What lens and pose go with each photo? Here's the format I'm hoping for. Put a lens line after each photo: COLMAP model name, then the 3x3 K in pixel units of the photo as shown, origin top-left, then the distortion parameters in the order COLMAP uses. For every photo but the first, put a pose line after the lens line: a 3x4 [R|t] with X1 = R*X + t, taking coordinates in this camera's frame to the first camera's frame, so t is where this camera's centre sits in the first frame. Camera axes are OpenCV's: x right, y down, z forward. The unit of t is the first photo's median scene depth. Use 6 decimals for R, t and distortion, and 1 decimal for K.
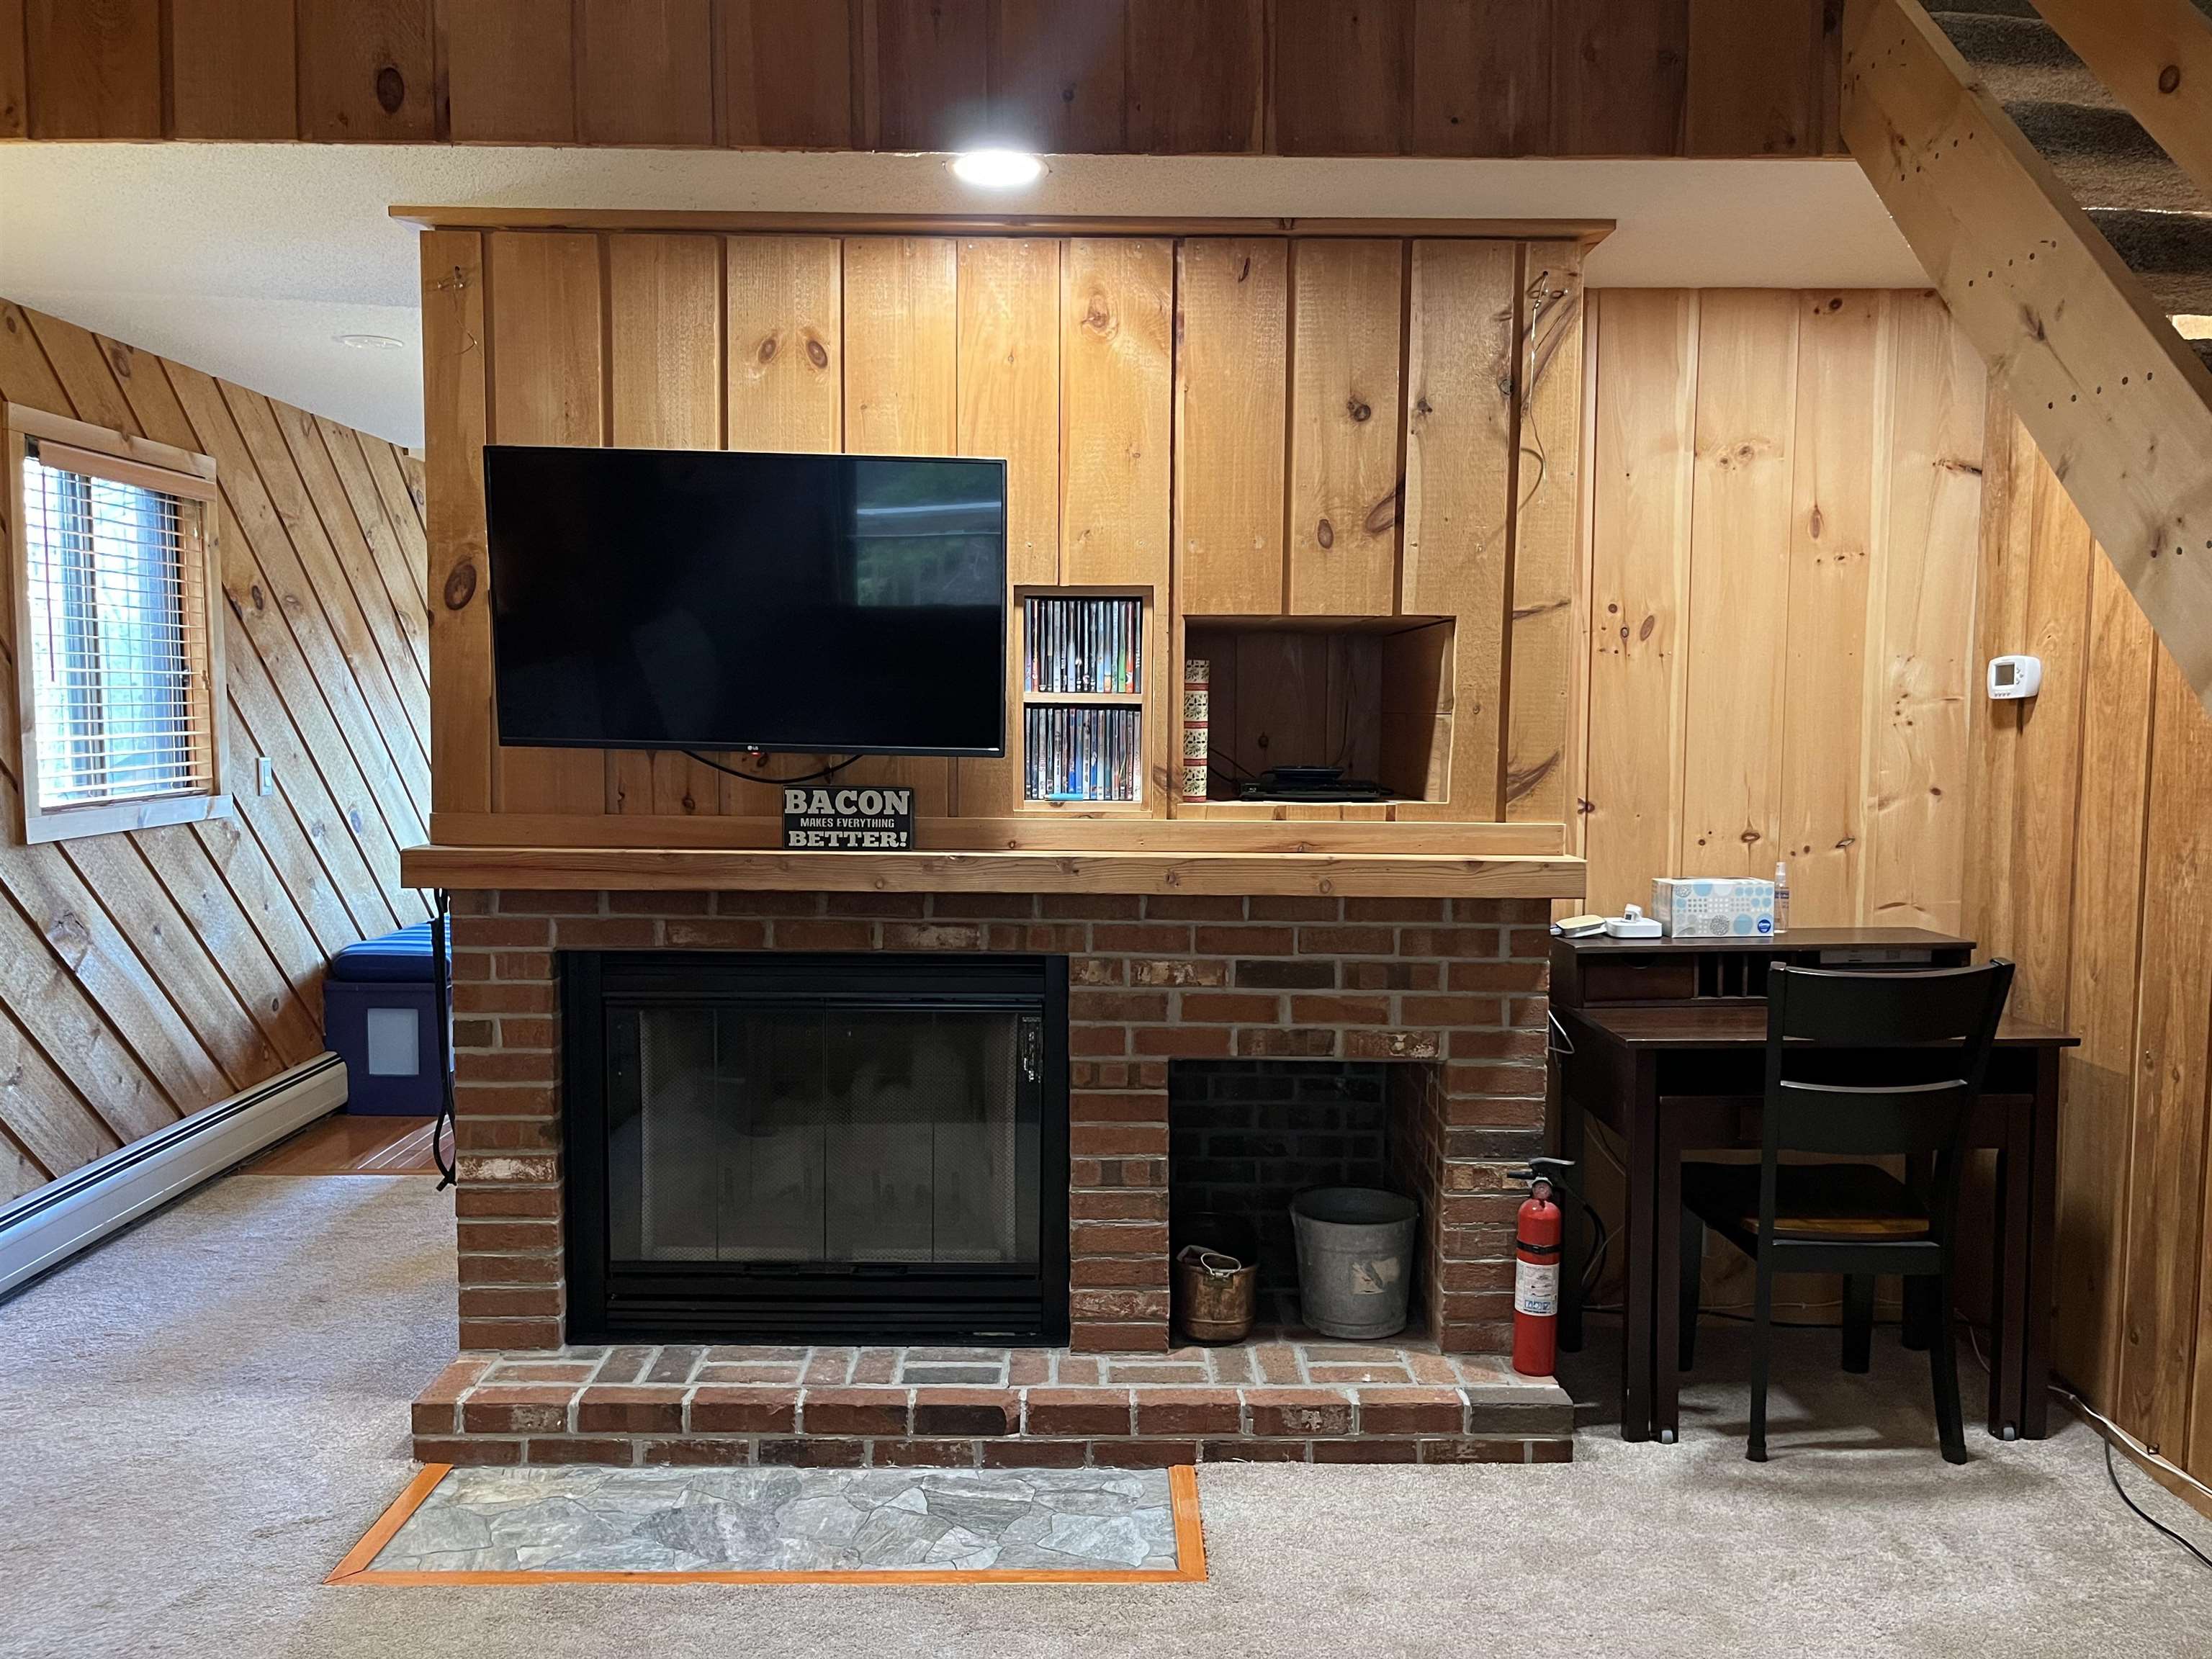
lens RADIAL K [[1685.8, 0, 1102.1], [0, 1685.8, 837.8], [0, 0, 1]] dist [0.038931, -0.042056]
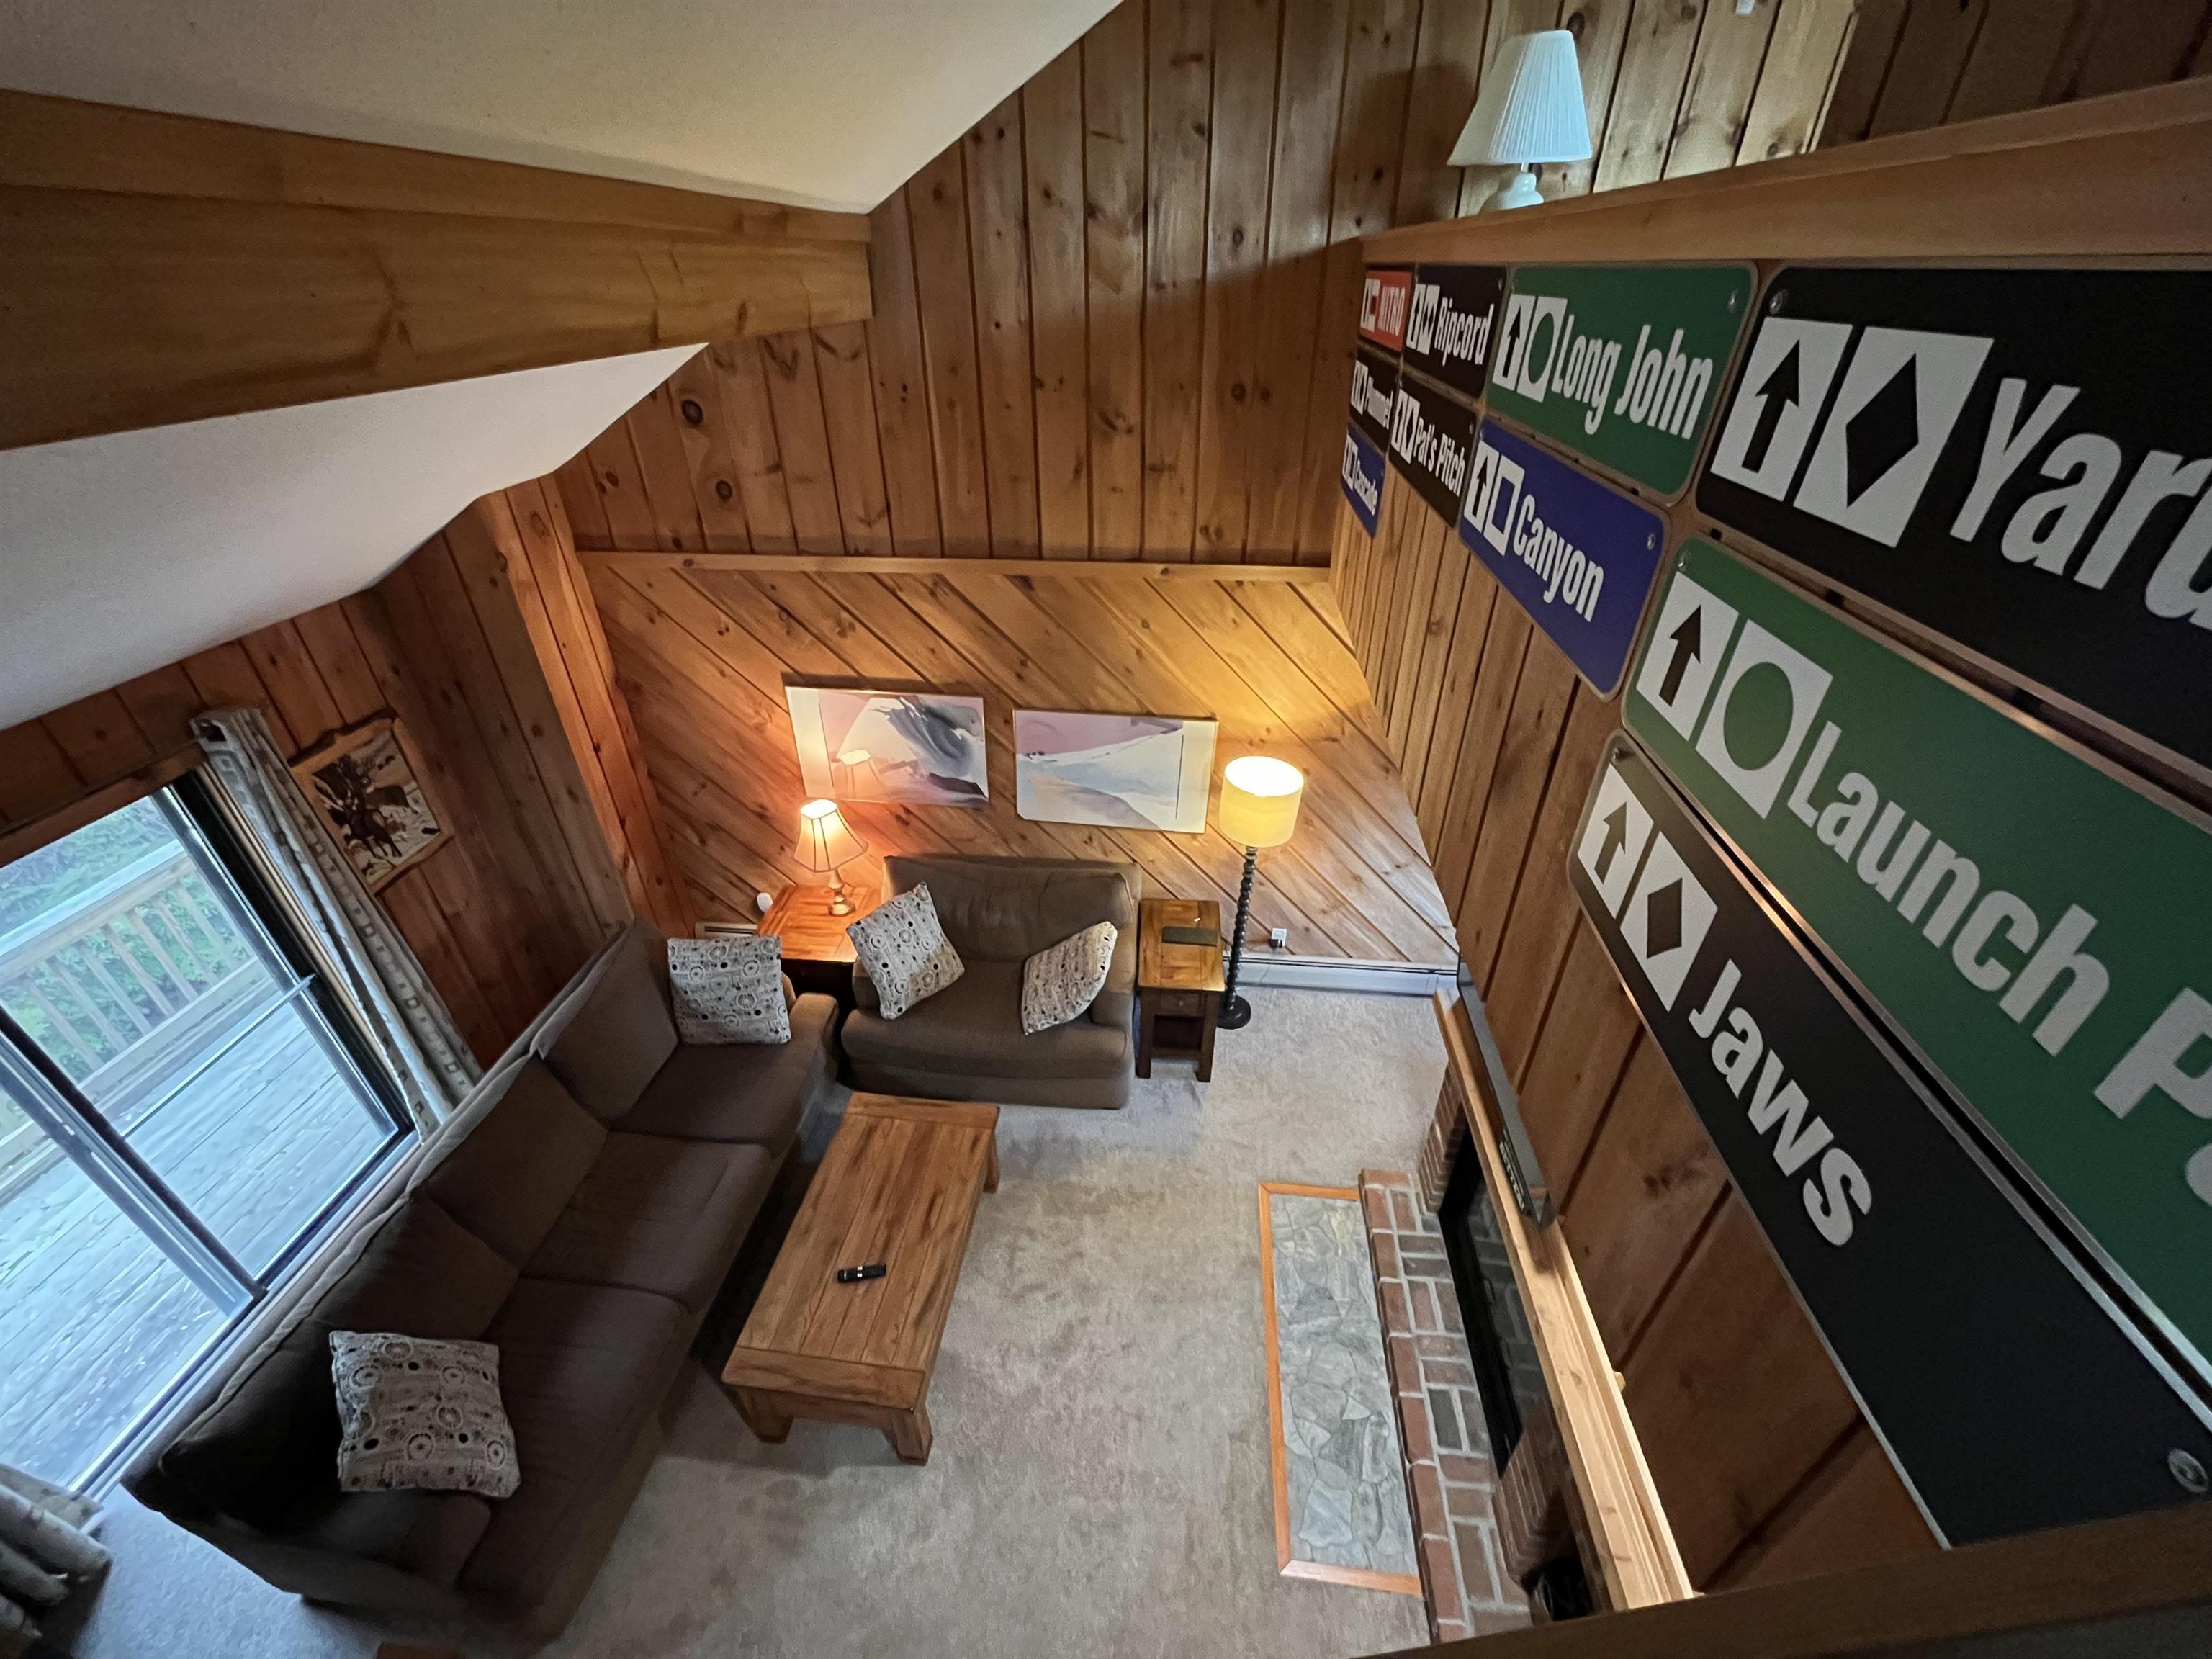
lens RADIAL K [[886.9, 0, 1102.6], [0, 886.9, 828.4], [0, 0, 1]] dist [-0.003212, -0.000697]
pose [[-0.113899, 0.527190, -0.842080, 0.405900], [-0.069305, 0.841314, 0.536085, -0.671982], [0.991072, 0.119420, -0.059288, 0.632009]]
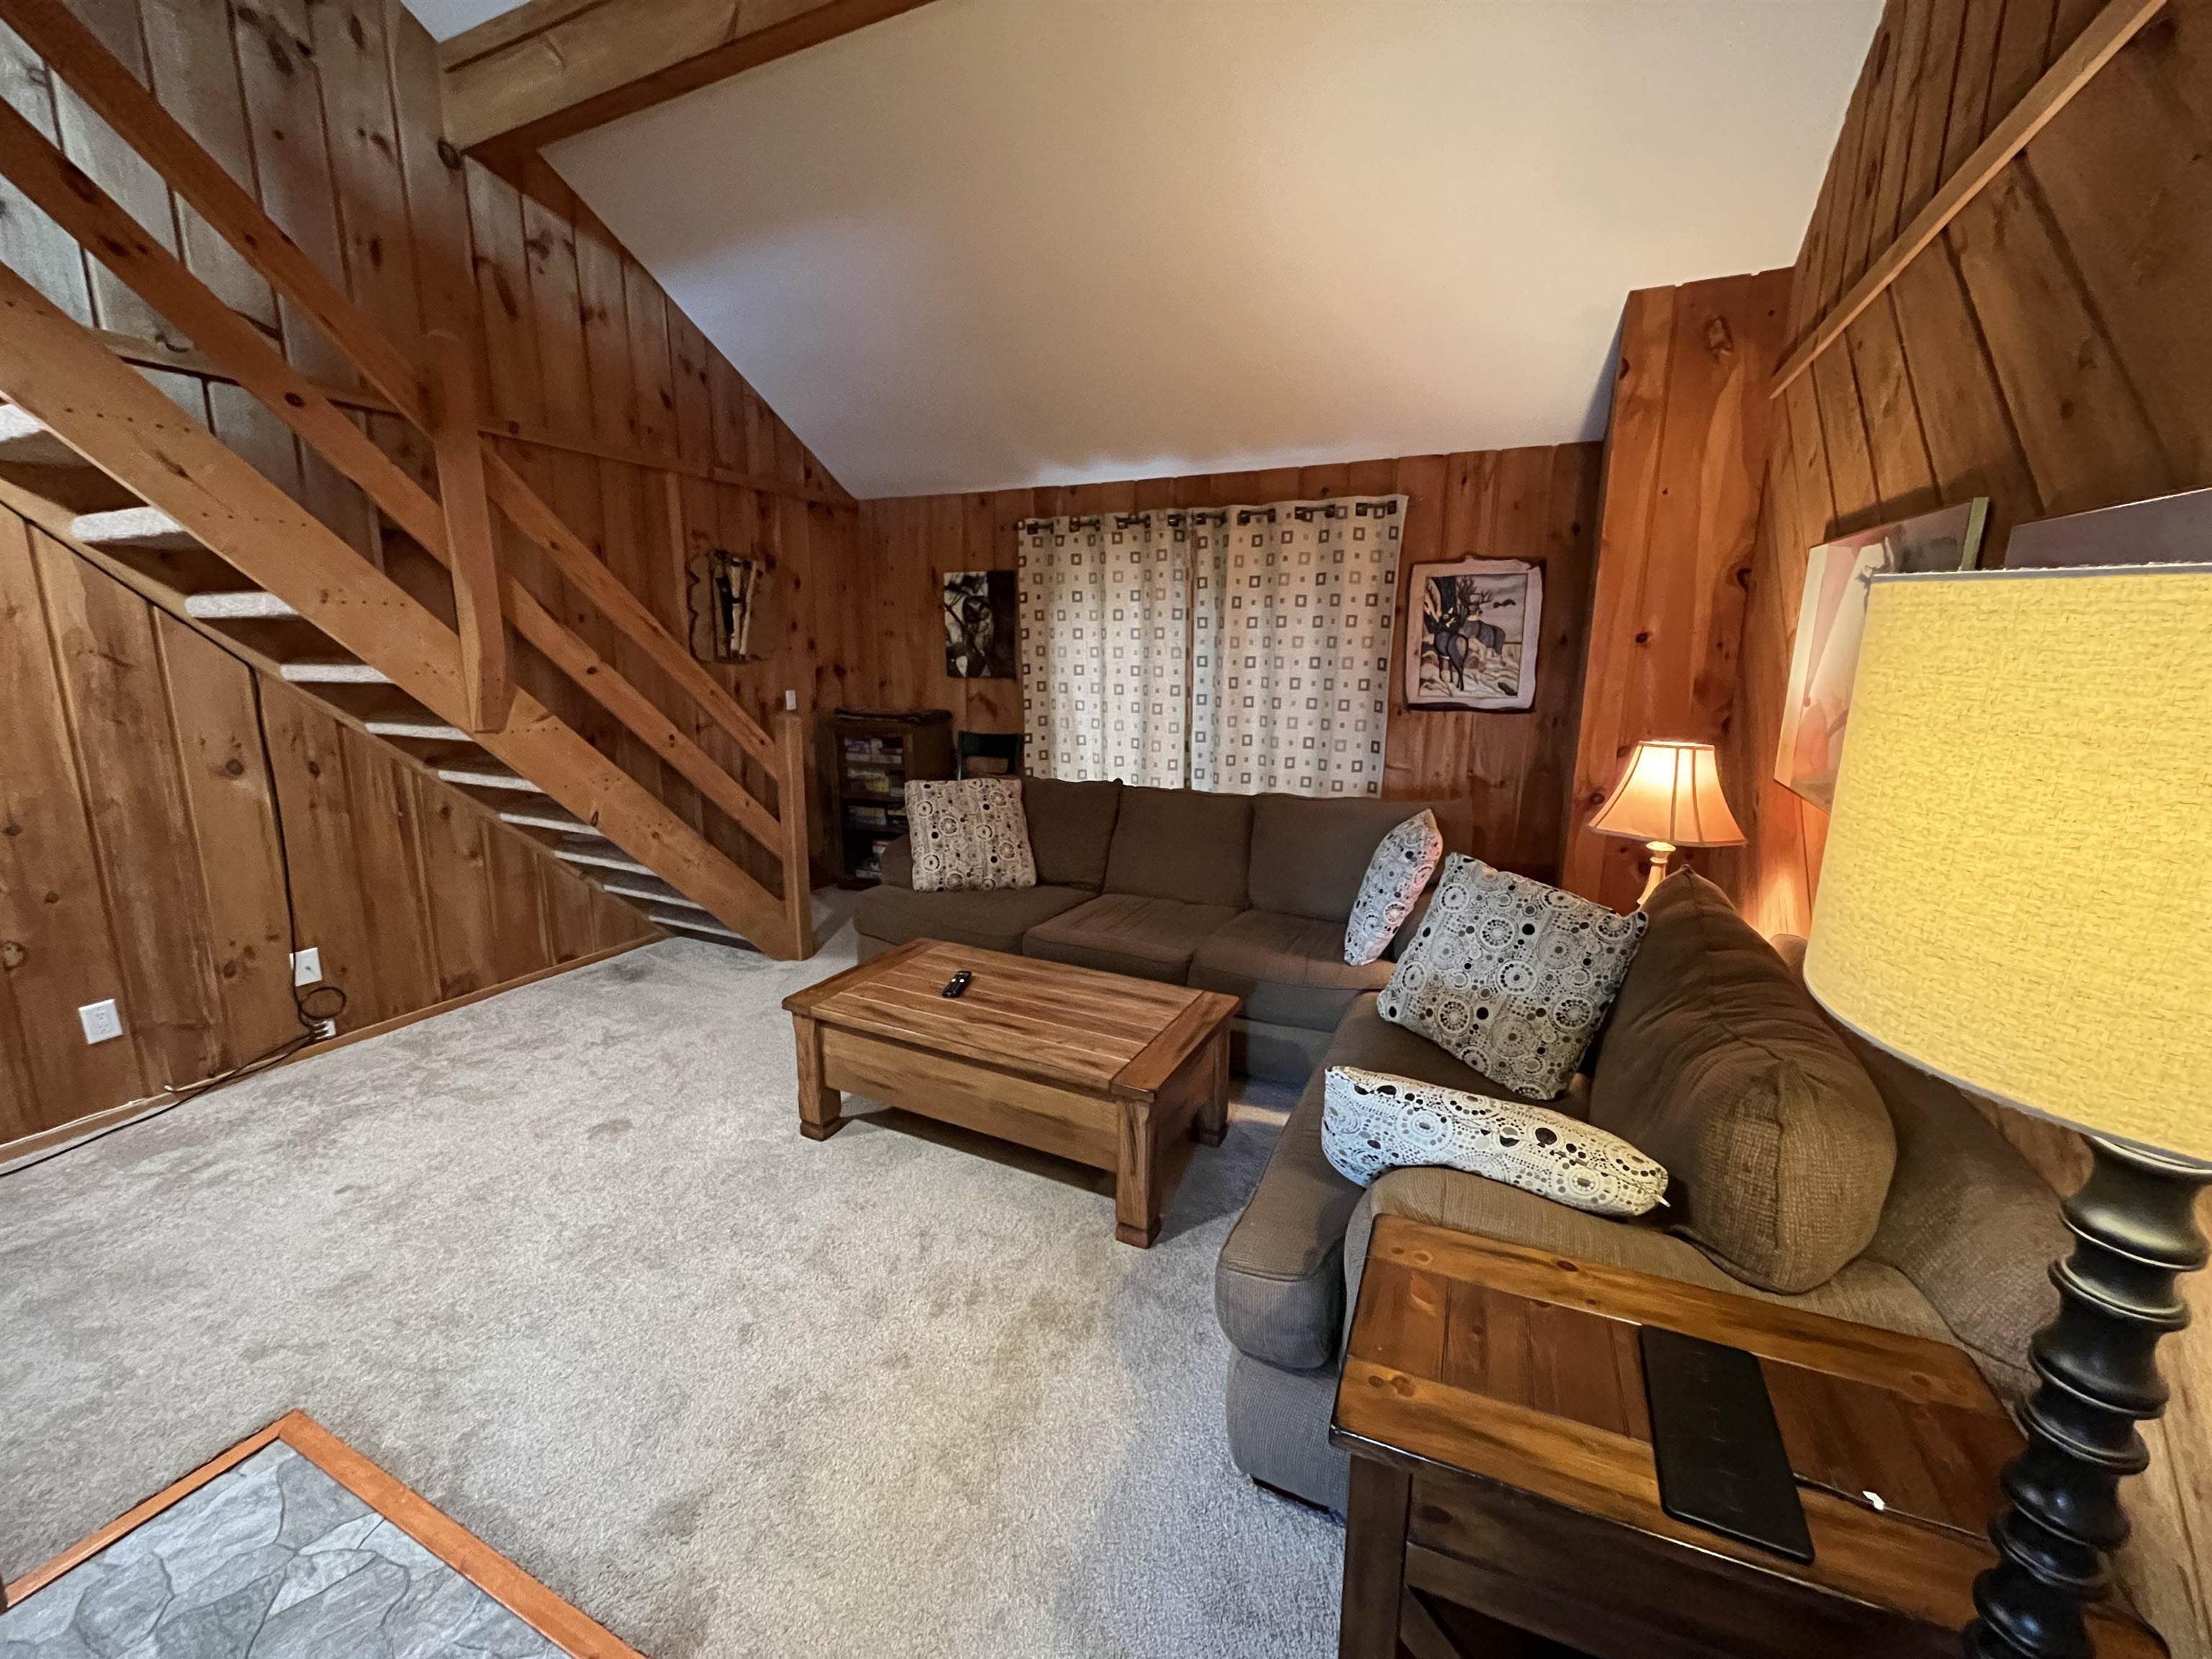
lens RADIAL K [[886.9, 0, 1101.5], [0, 886.9, 830.1], [0, 0, 1]] dist [-0.003212, -0.000697]
pose [[-0.896572, -0.100348, 0.431380, -0.572792], [0.022684, 0.962312, 0.270999, -0.099298], [-0.442316, 0.252756, -0.860506, 0.987763]]
